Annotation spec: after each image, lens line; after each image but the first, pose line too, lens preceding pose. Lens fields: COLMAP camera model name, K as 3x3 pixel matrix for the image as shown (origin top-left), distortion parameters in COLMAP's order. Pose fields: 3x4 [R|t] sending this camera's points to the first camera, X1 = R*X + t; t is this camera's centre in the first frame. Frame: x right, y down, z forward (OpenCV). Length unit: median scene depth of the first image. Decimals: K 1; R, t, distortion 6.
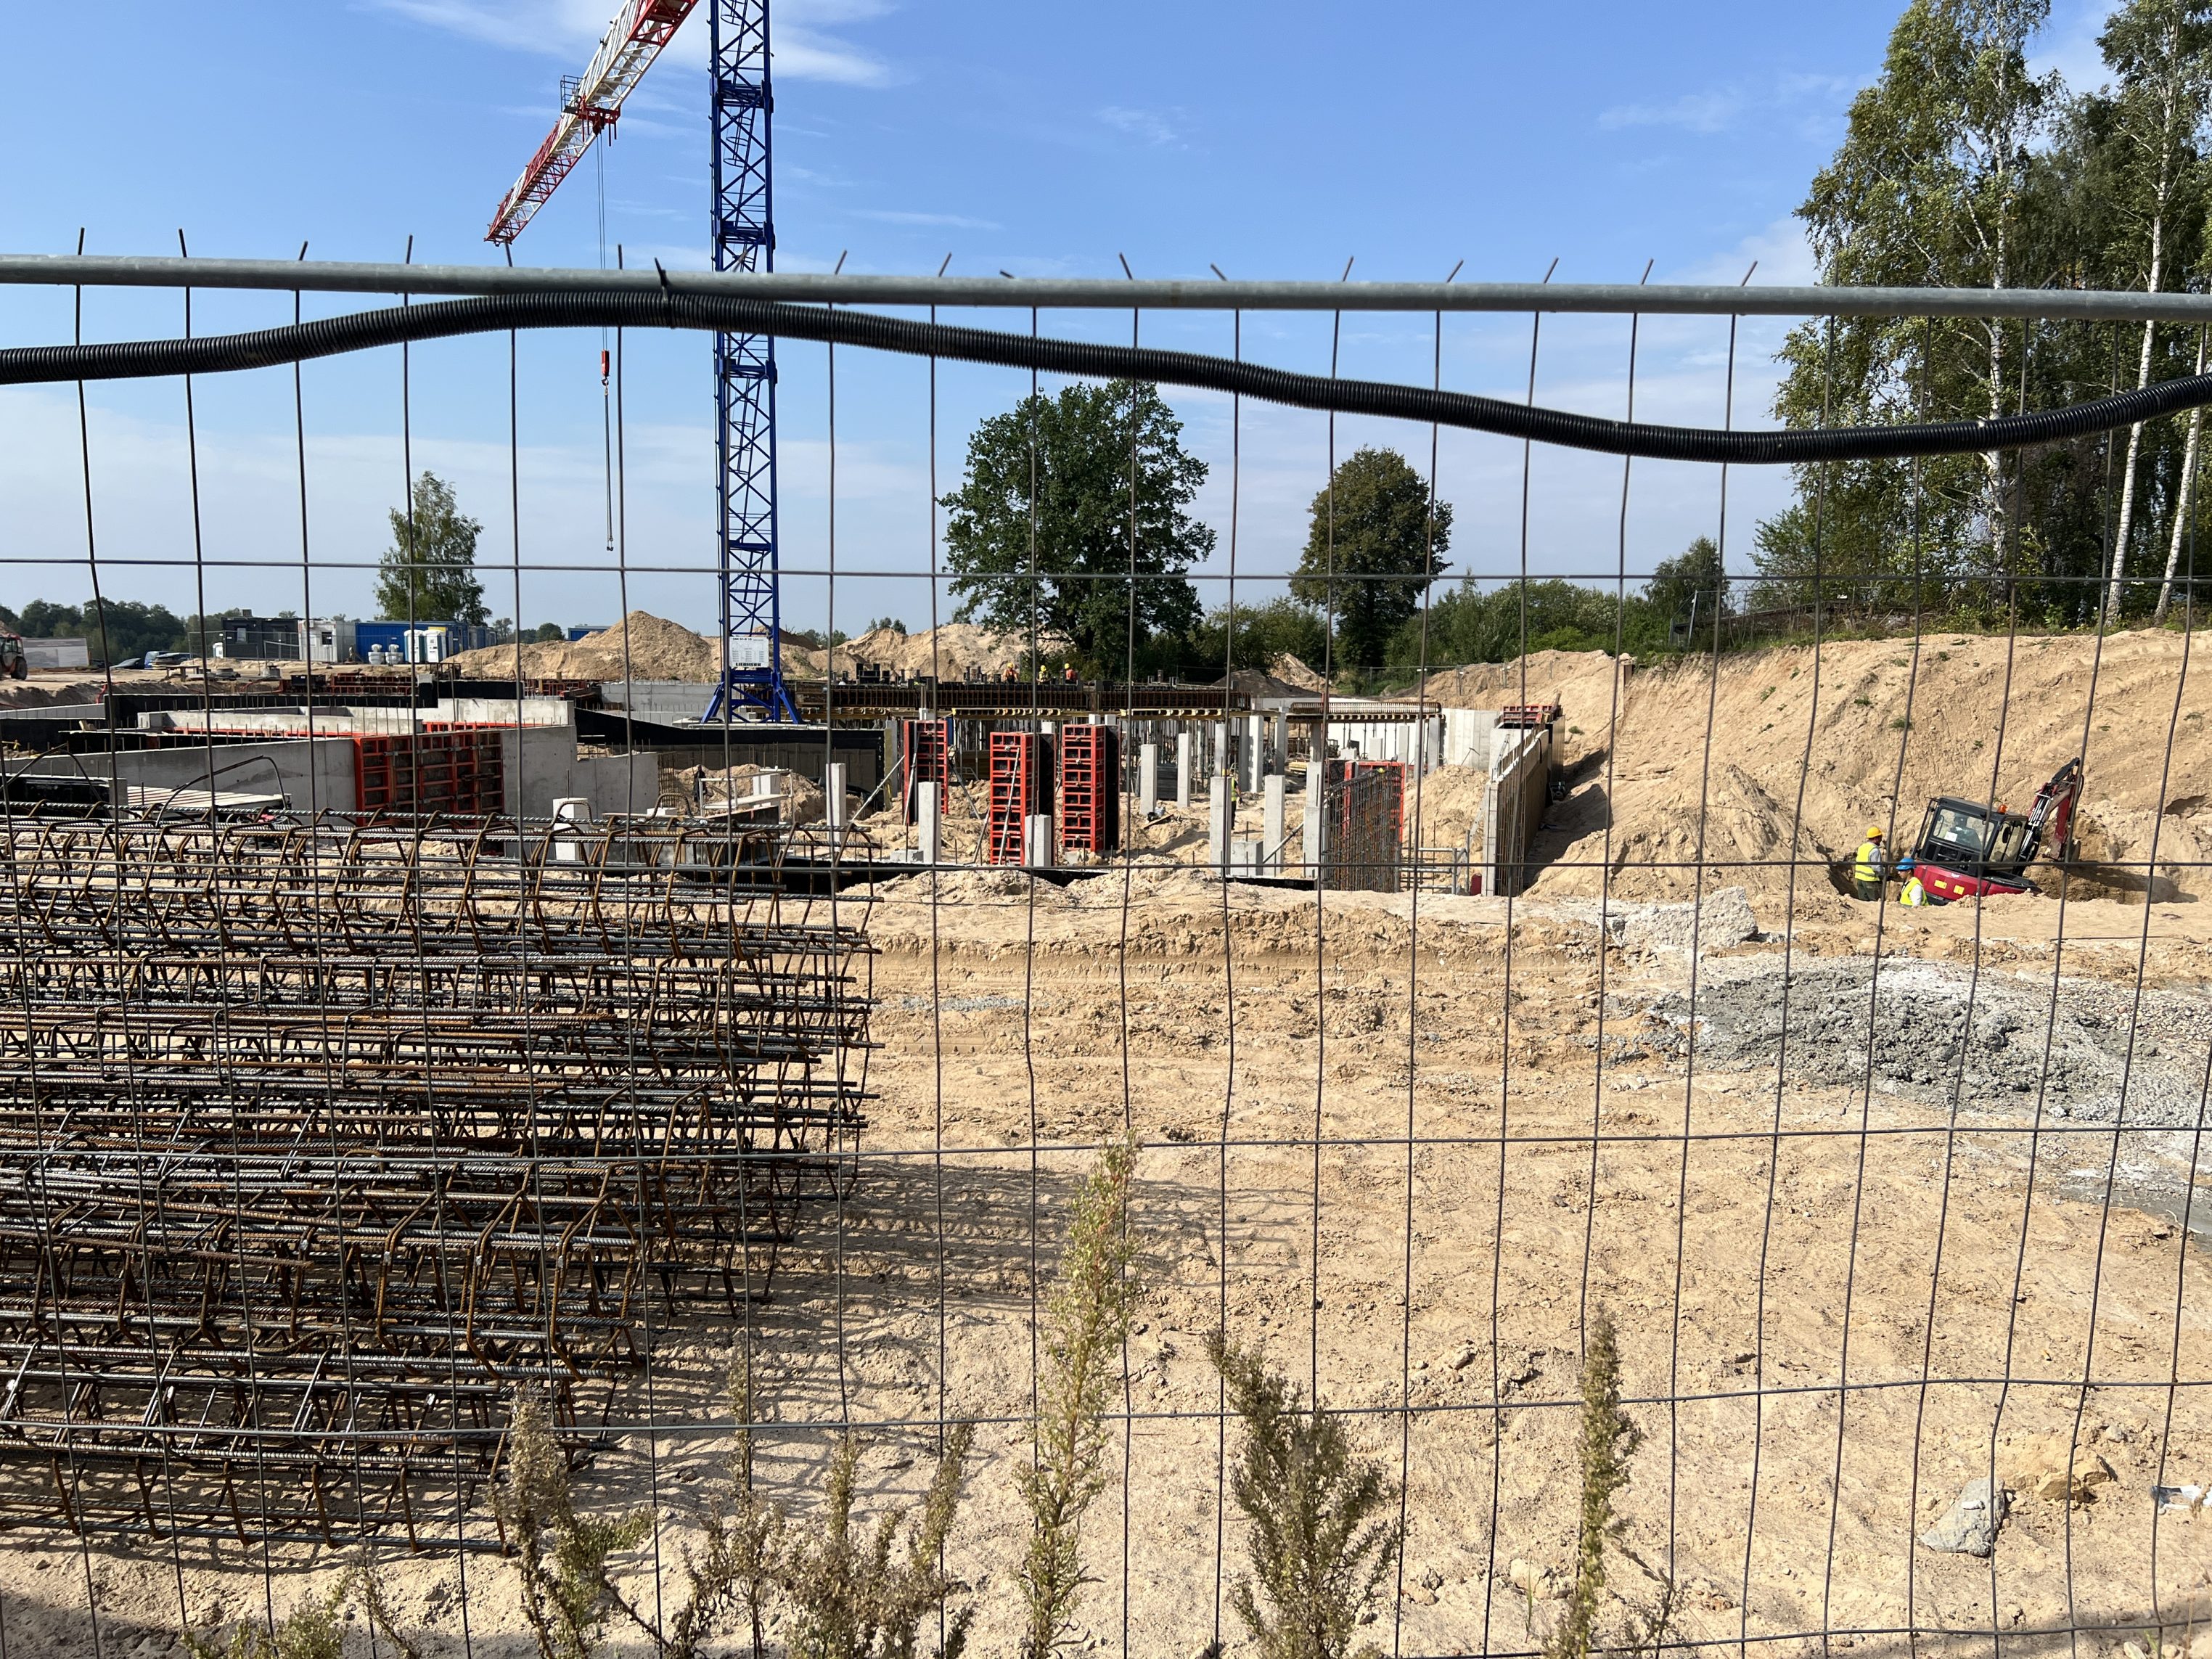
lens RADIAL K [[1647.2, 0, 1109.4], [0, 1647.2, 852.0], [0, 0, 1]] dist [0.099040, -0.167398]
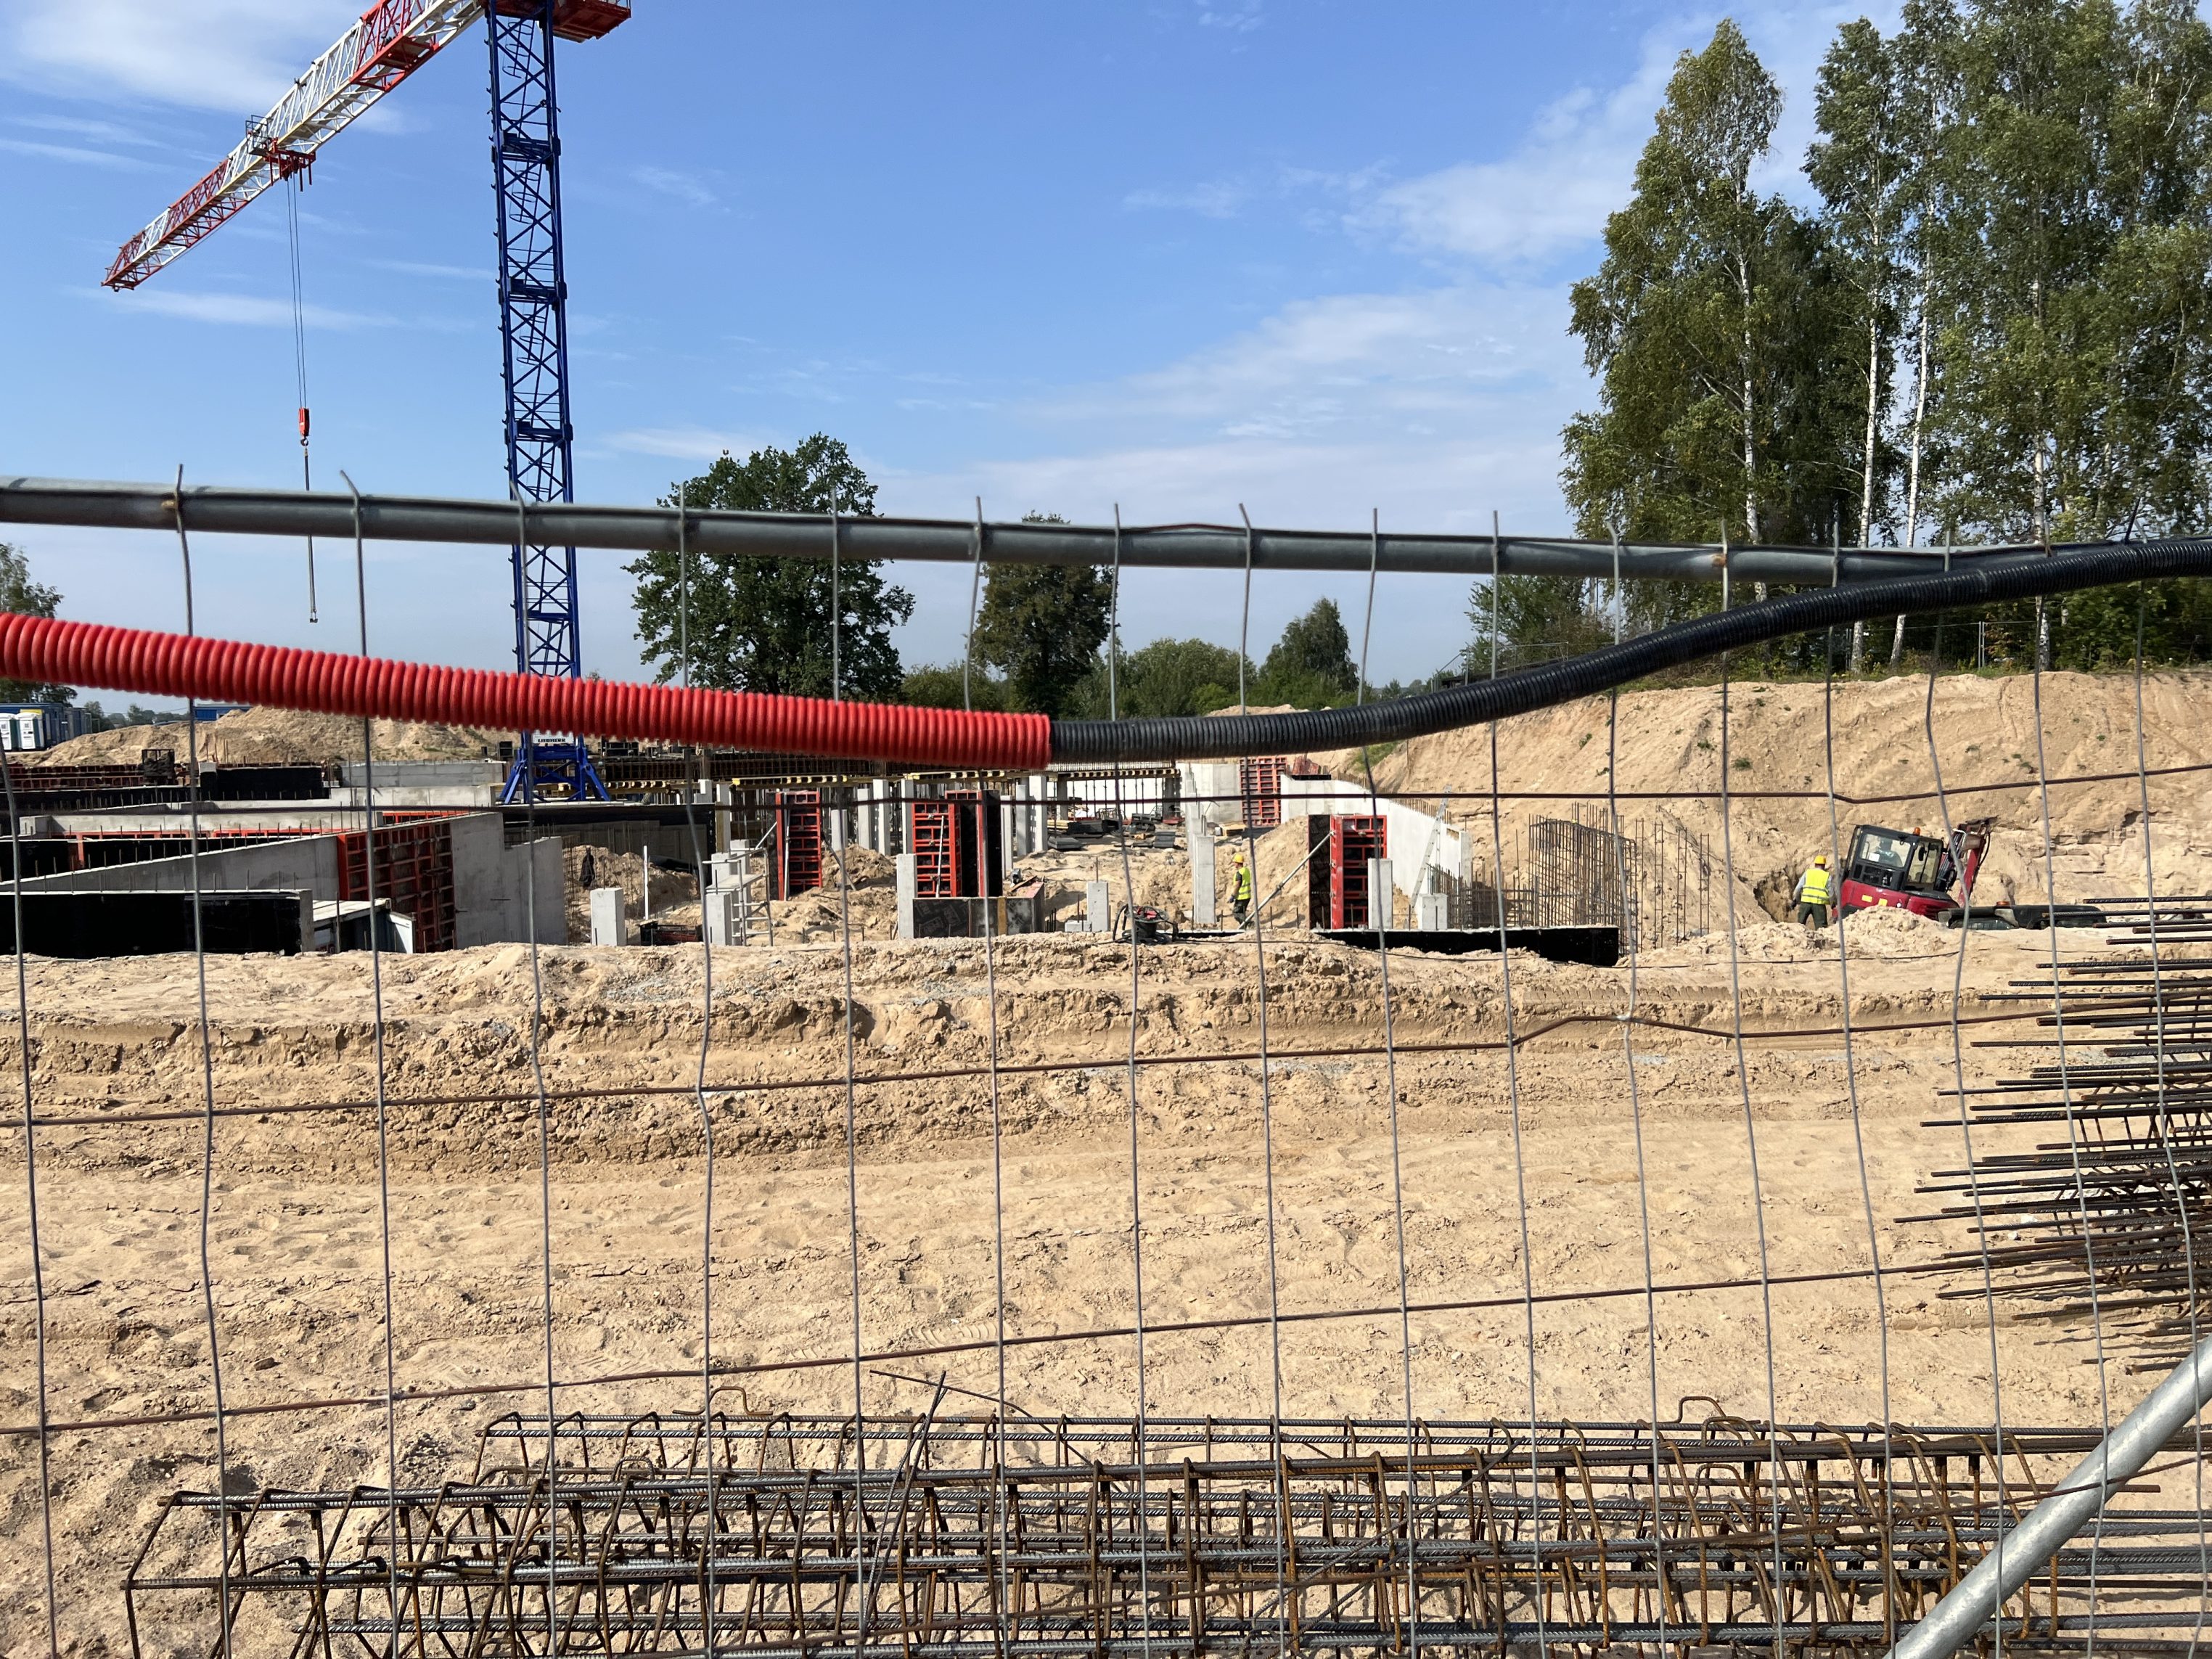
lens RADIAL K [[1647.2, 0, 1109.4], [0, 1647.2, 852.0], [0, 0, 1]] dist [0.099040, -0.167398]
pose [[0.966143, -0.047164, 0.253661, -0.134514], [0.055989, 0.998048, -0.027682, -0.004755], [-0.251860, 0.040947, 0.966897, 0.003472]]
